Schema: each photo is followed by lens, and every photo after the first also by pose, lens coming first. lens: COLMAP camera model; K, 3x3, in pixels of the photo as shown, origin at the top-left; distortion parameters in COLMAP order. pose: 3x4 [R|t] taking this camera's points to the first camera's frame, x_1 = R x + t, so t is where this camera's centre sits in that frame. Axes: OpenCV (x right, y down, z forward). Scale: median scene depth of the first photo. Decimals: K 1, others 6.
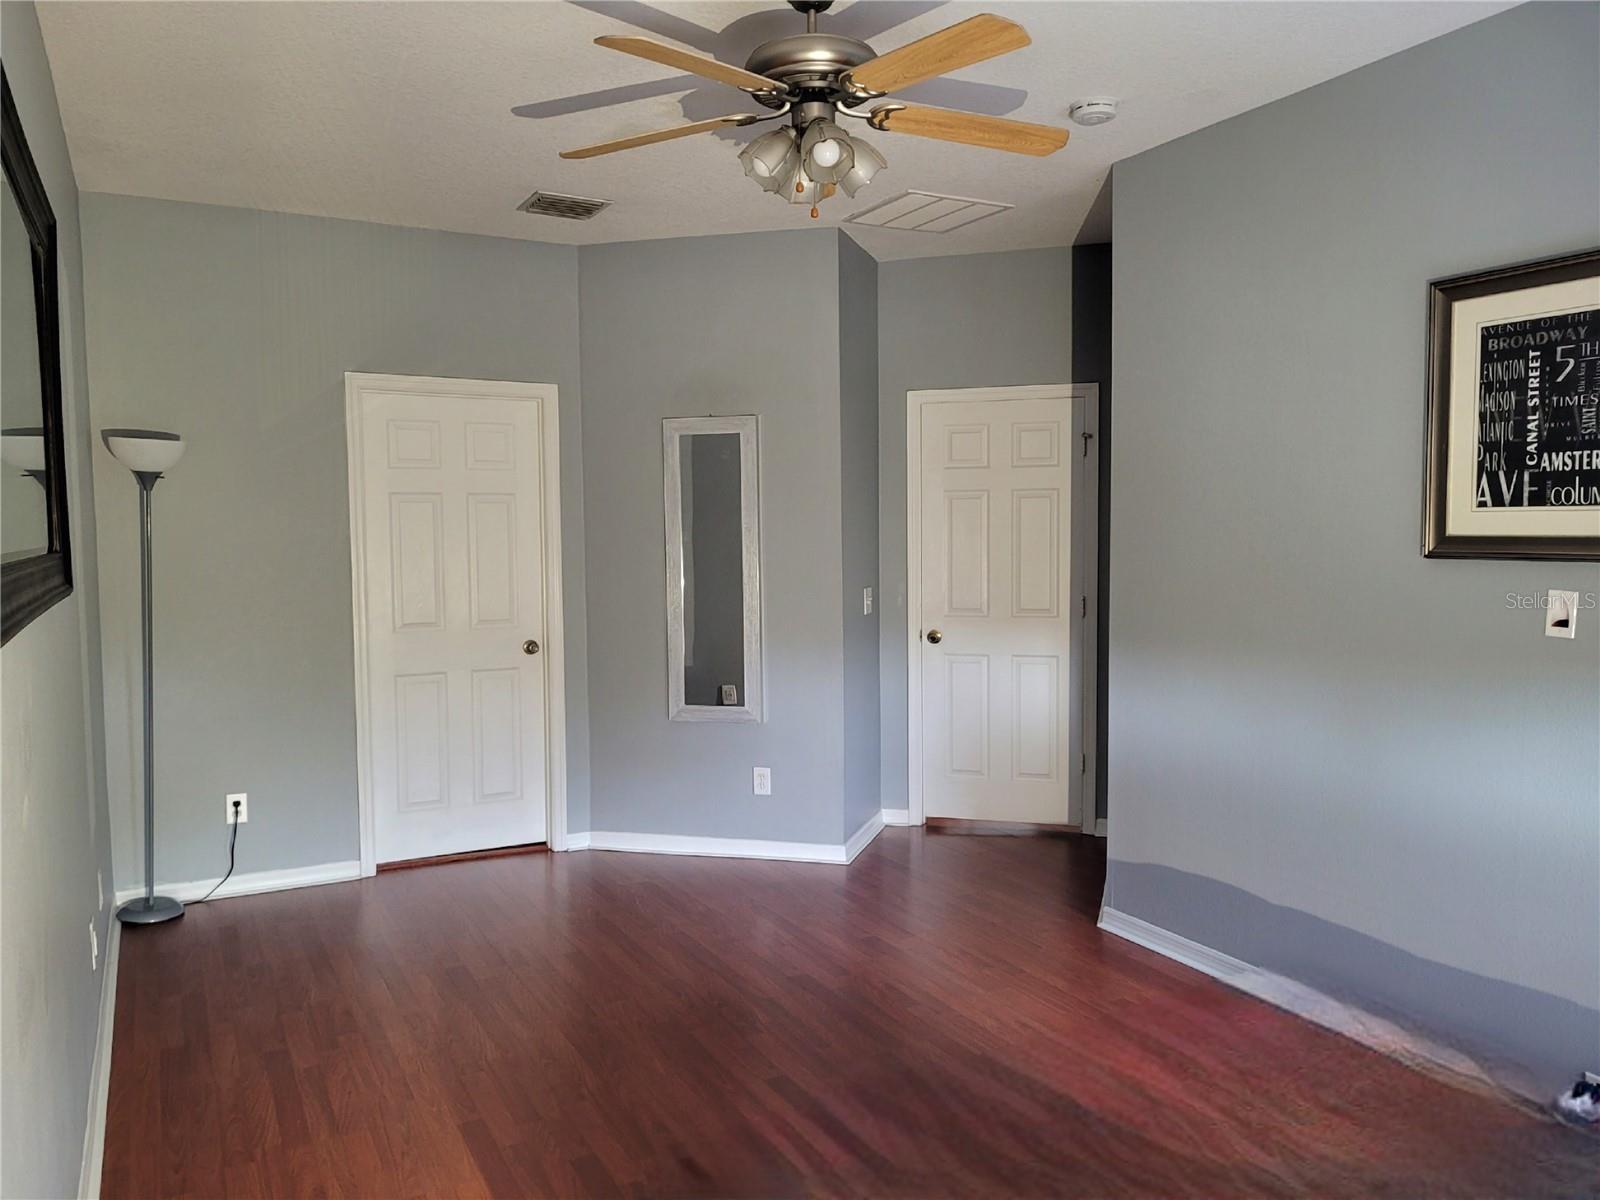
lens RADIAL K [[1217.9, 0, 821.4], [0, 1217.9, 628.6], [0, 0, 1]] dist [0.039056, -0.038618]
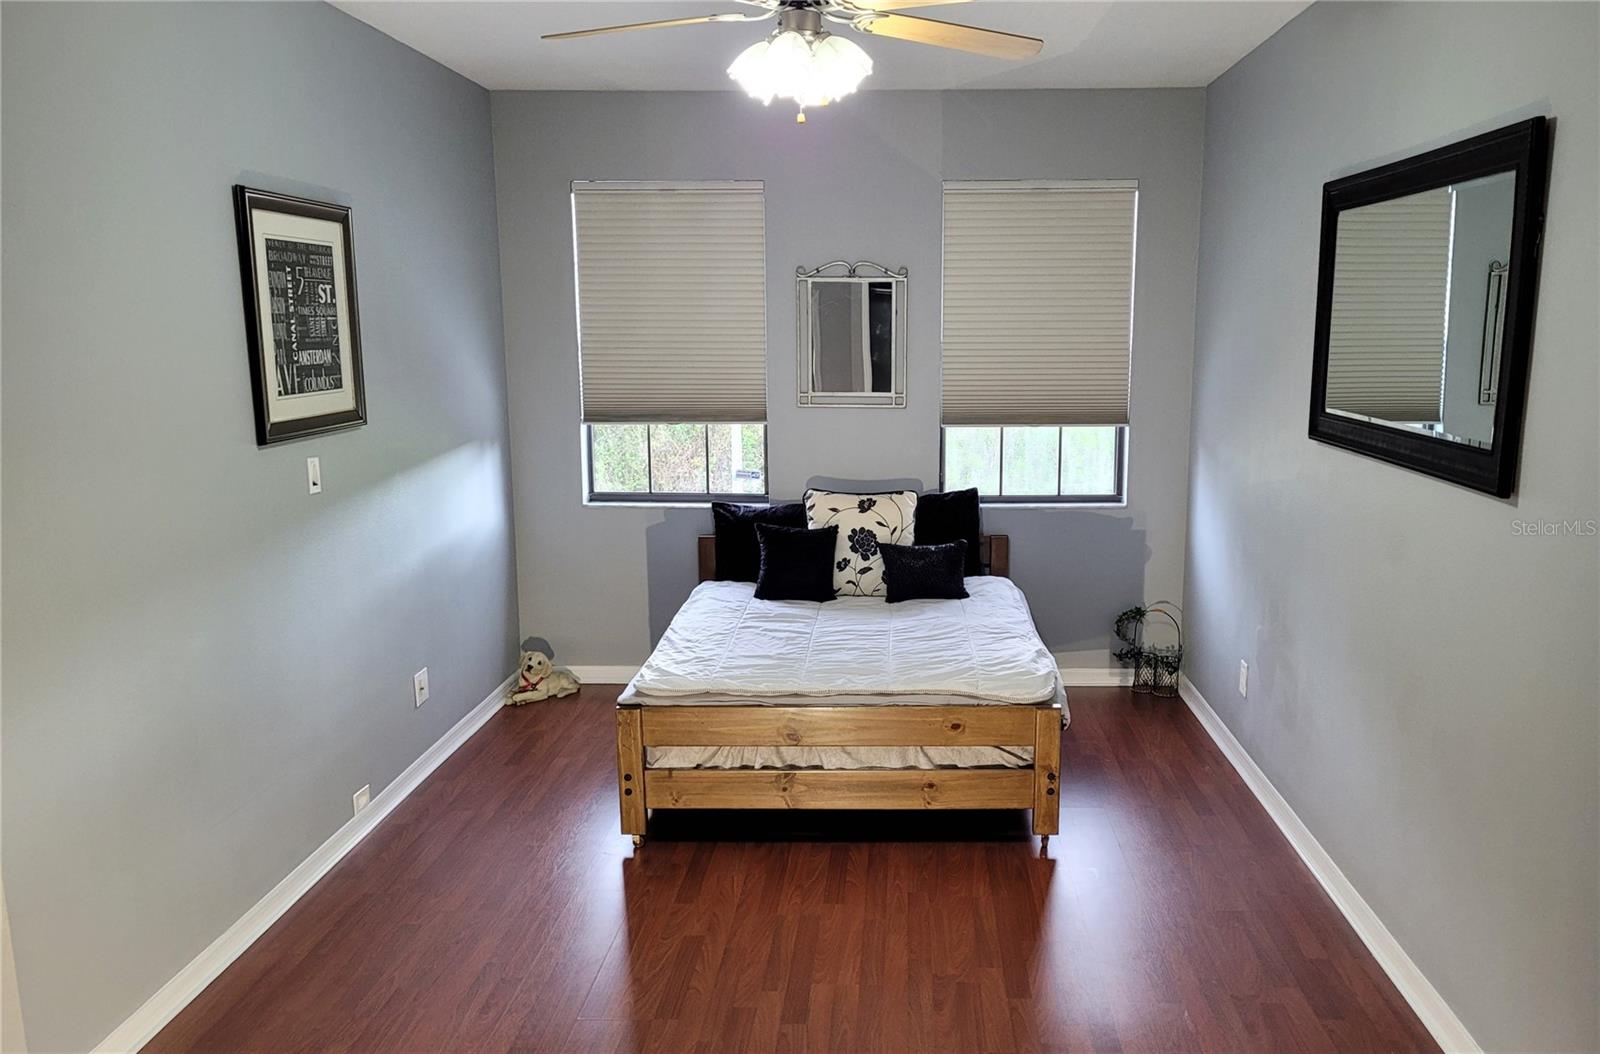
lens RADIAL K [[1335.7, 0, 875.9], [0, 1335.7, 581.0], [0, 0, 1]] dist [0.051904, -0.003813]
pose [[-0.867717, -0.085194, 0.489704, -0.604843], [0.054251, 0.963084, 0.263677, -0.241846], [-0.494090, 0.255364, -0.831062, 1.867233]]
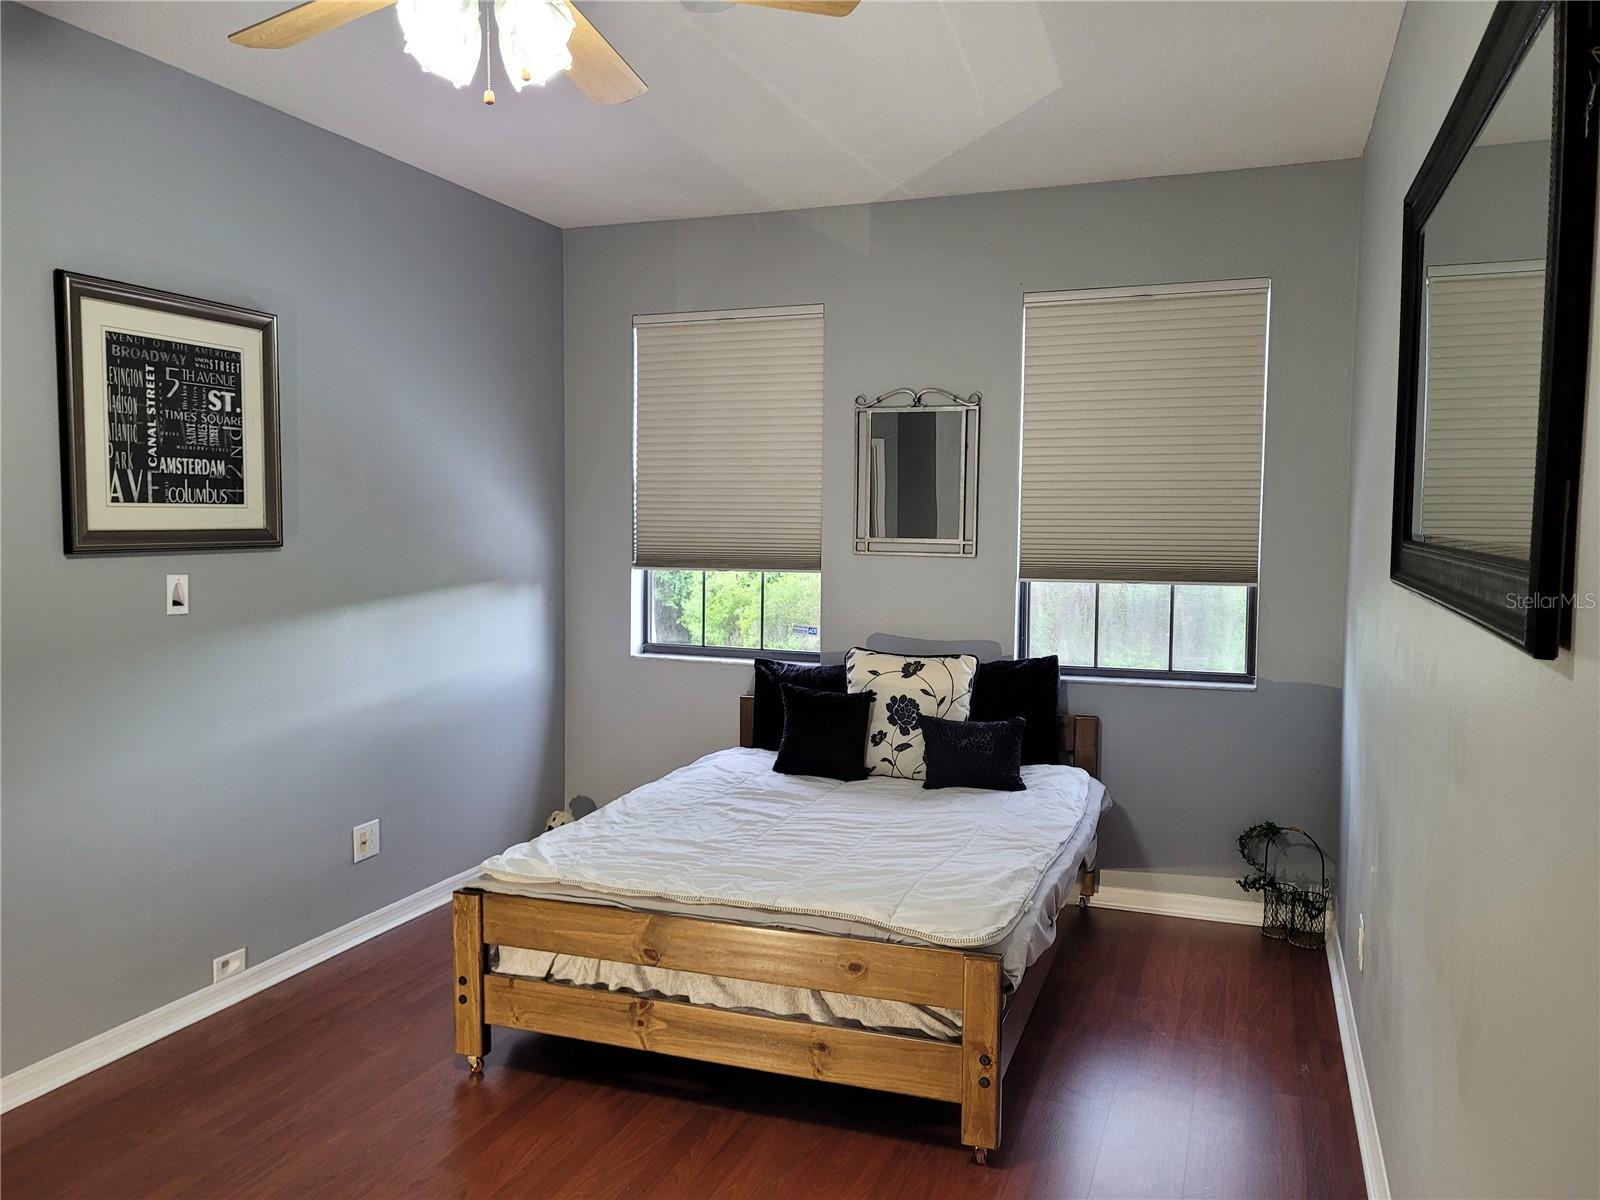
lens RADIAL K [[1225.6, 0, 800.0], [0, 1225.6, 600.0], [0, 0, 1]] dist [0.044290, -0.042514]
pose [[-0.658816, -0.046798, 0.750848, -0.661166], [0.066549, 0.990525, 0.120128, -0.106764], [-0.749355, 0.129111, -0.649459, 1.286127]]
